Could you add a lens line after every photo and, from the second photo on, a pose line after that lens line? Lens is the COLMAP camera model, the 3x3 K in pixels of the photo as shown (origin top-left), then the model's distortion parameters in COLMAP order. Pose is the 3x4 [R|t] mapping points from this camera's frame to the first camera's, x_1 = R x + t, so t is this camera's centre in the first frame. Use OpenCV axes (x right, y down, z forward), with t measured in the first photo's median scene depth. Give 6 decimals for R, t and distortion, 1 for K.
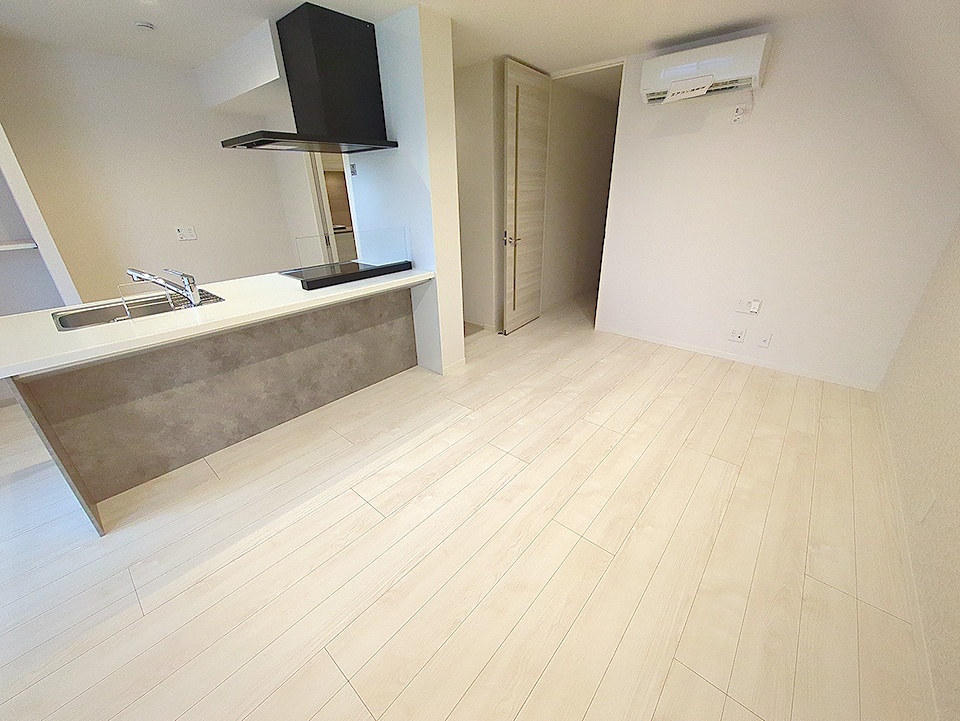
lens RADIAL K [[379.5, 0, 480.2], [0, 379.5, 360.0], [0, 0, 1]] dist [-0.000998, 0.000507]
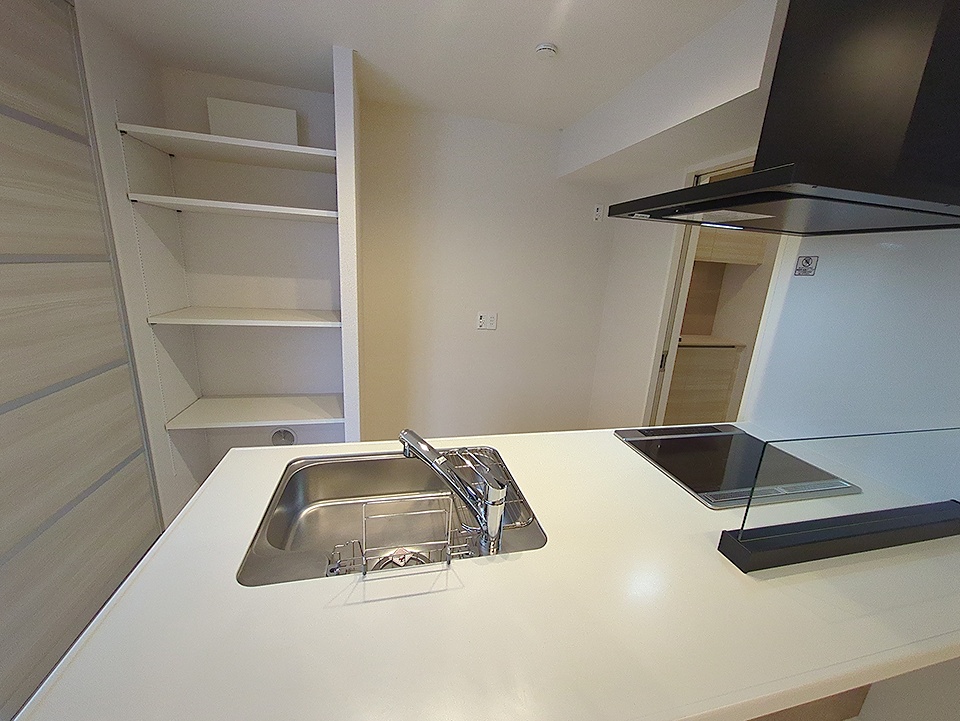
lens RADIAL K [[379.5, 0, 482.3], [0, 379.5, 359.1], [0, 0, 1]] dist [-0.000998, 0.000507]
pose [[0.817278, 0.208434, -0.537226, -0.390522], [-0.306047, 0.946939, -0.098193, -0.204128], [0.488254, 0.244667, 0.837703, 0.400494]]
